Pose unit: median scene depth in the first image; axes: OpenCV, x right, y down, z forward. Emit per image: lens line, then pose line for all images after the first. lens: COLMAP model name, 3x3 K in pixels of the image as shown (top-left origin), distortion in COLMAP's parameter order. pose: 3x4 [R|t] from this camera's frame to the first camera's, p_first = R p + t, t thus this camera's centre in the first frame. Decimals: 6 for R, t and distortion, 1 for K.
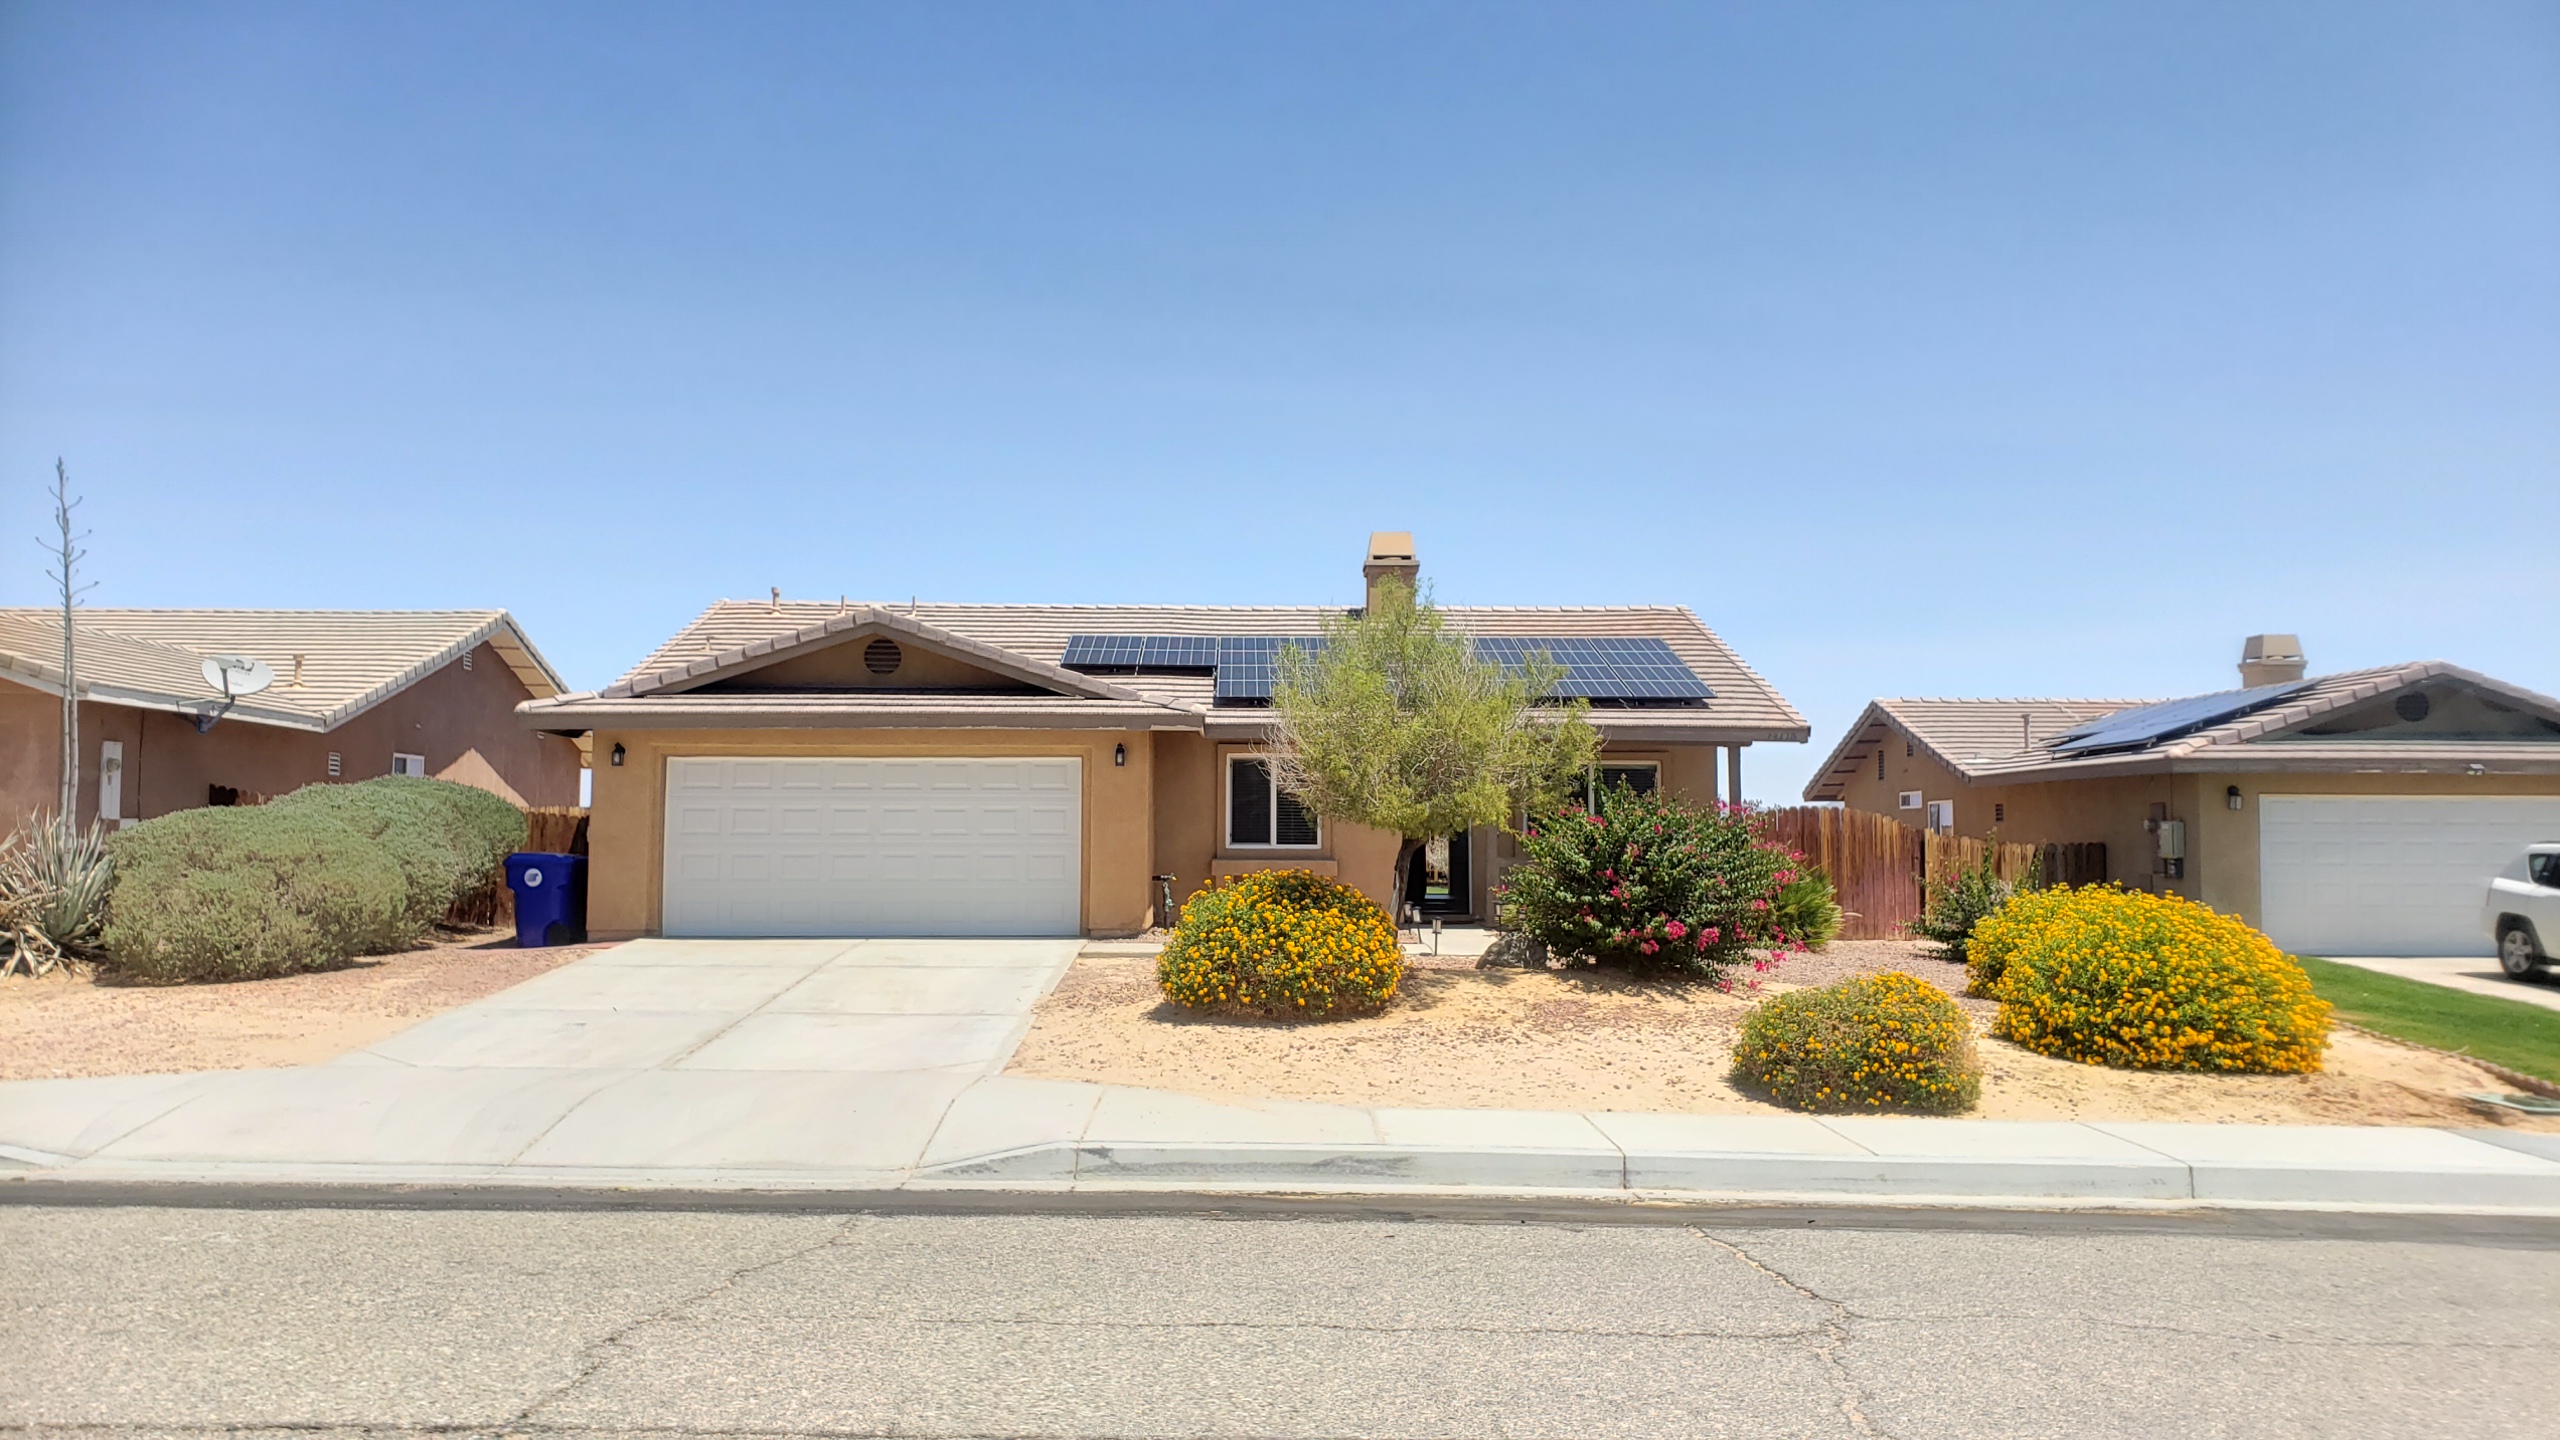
lens RADIAL K [[1985.2, 0, 1183.8], [0, 1985.2, 718.4], [0, 0, 1]] dist [0.080686, -0.159974]
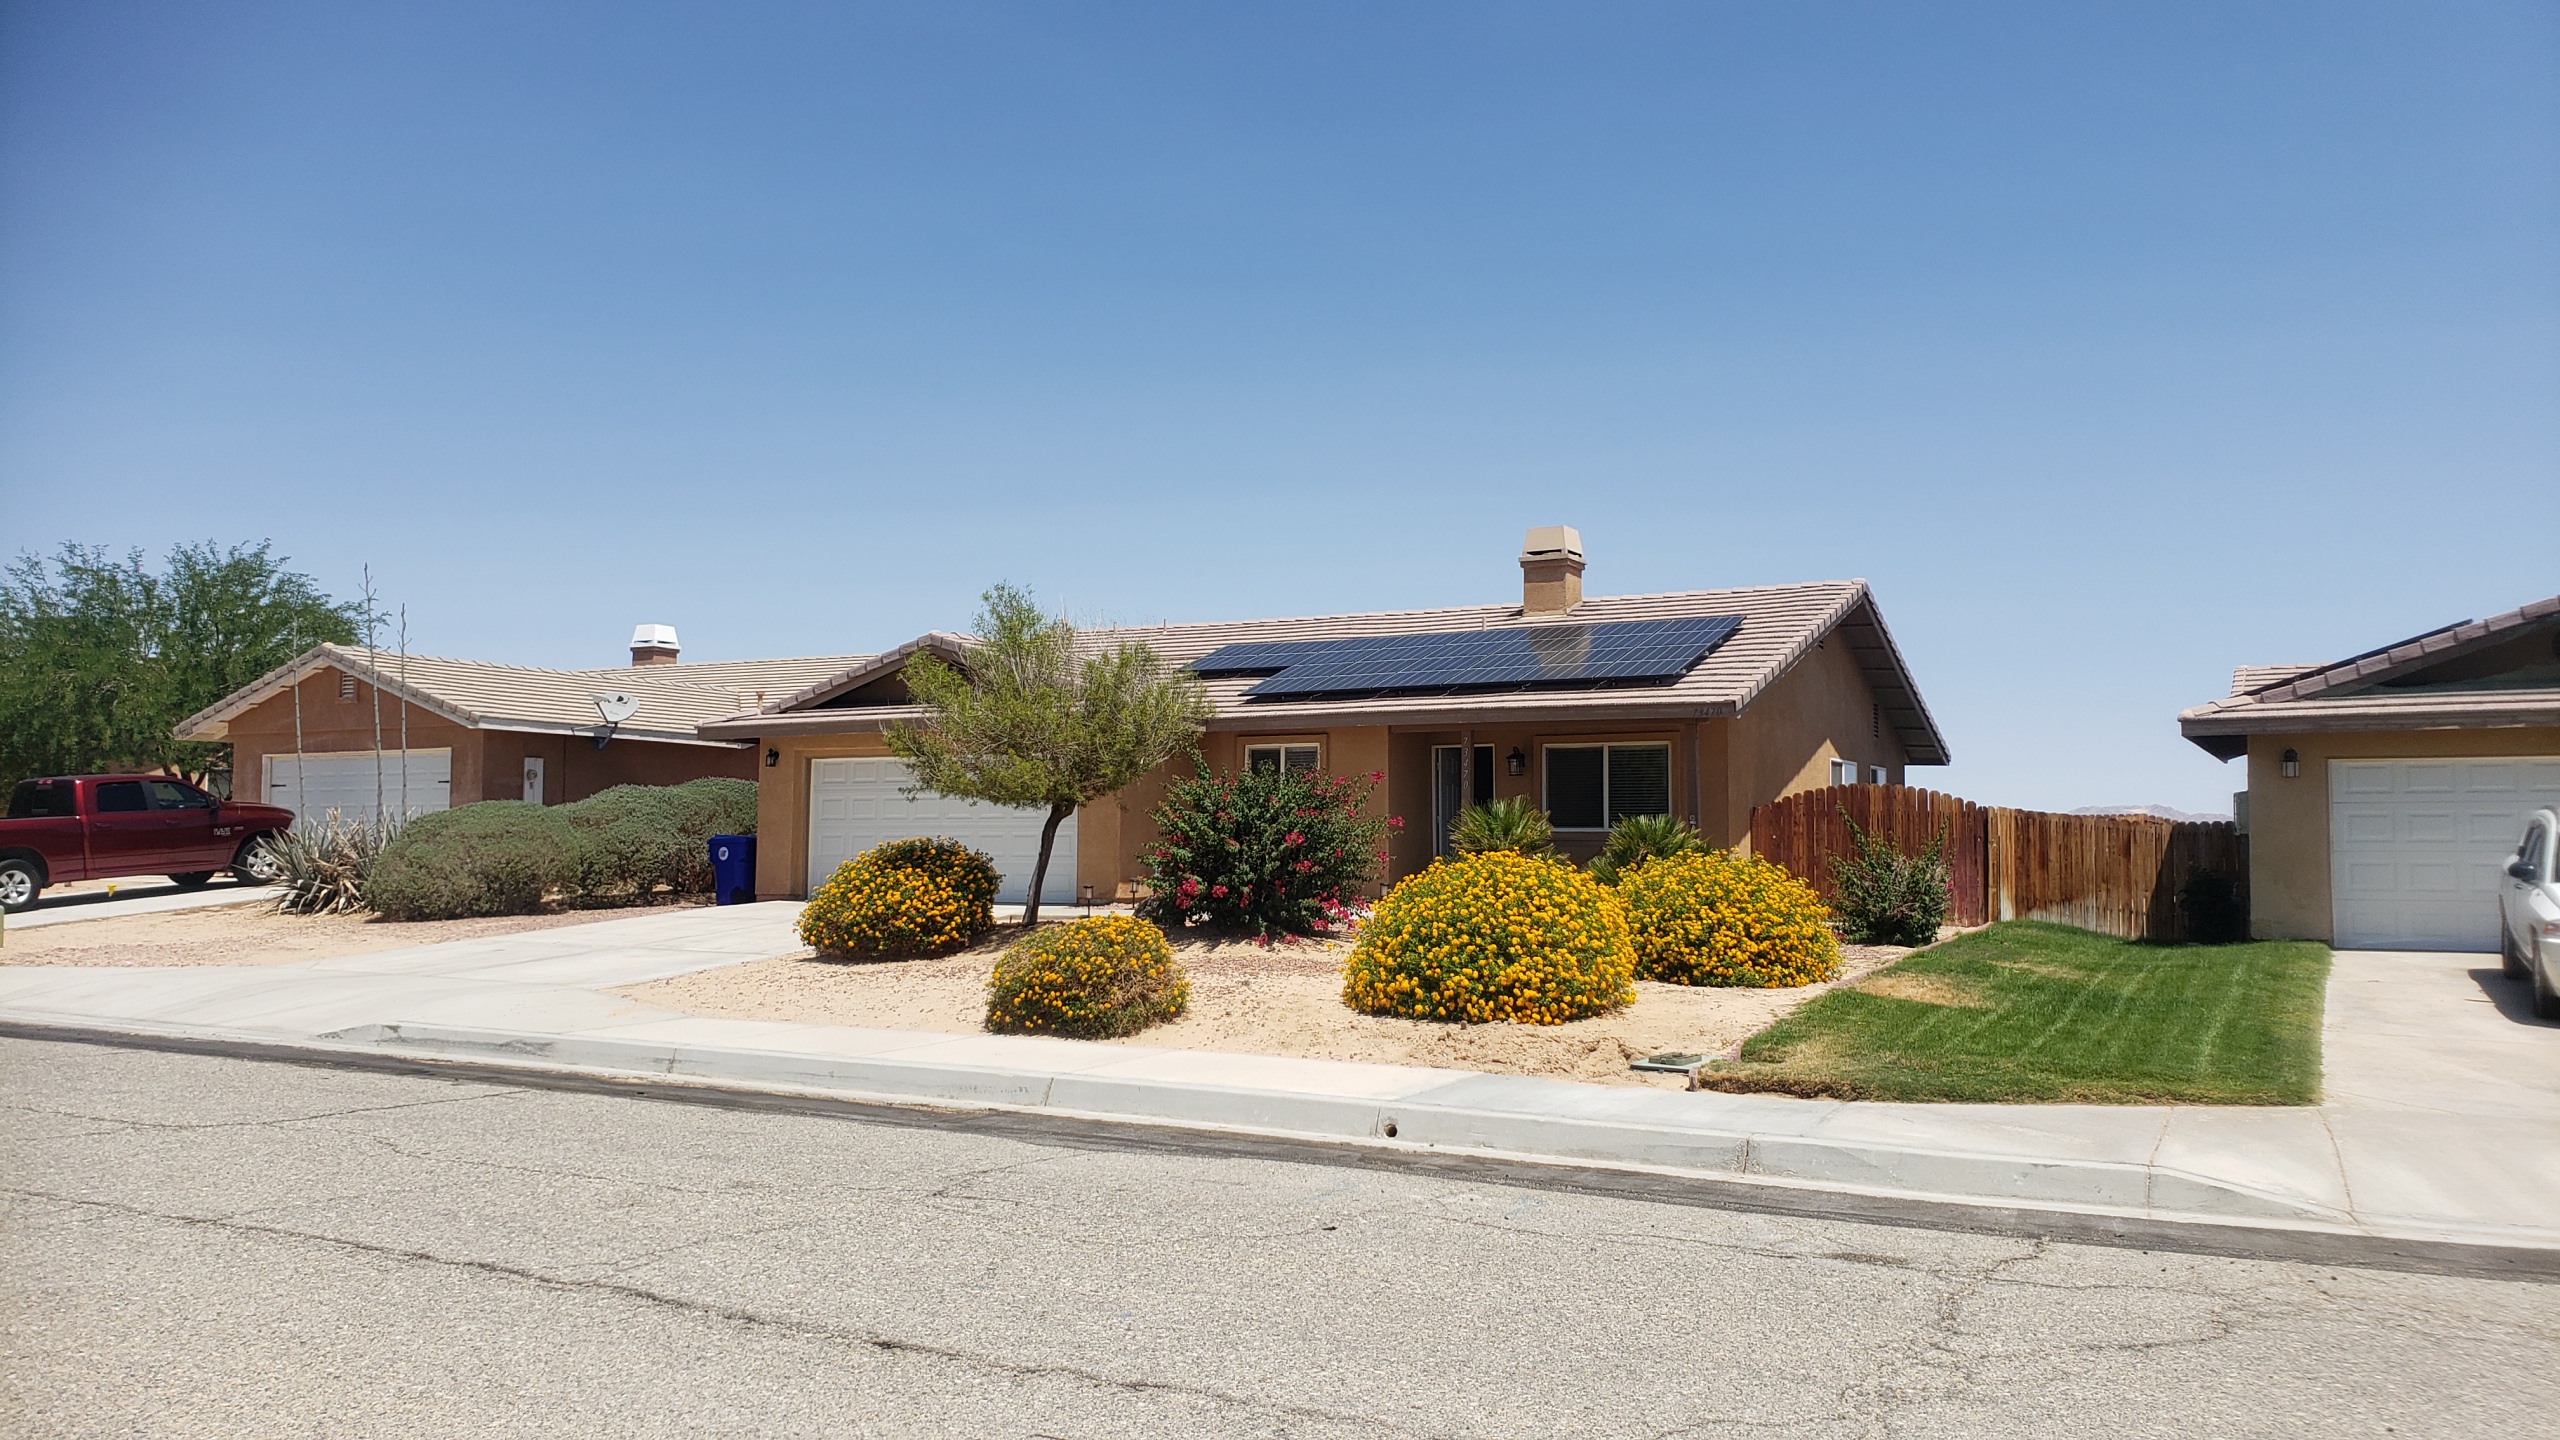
lens RADIAL K [[1905.1, 0, 1280.0], [0, 1905.1, 720.0], [0, 0, 1]] dist [0.092722, -0.246391]
pose [[0.882799, -0.033997, -0.468518, 0.693646], [0.029456, 0.999421, -0.017019, 0.028933], [0.468826, 0.001223, 0.883290, 0.075122]]
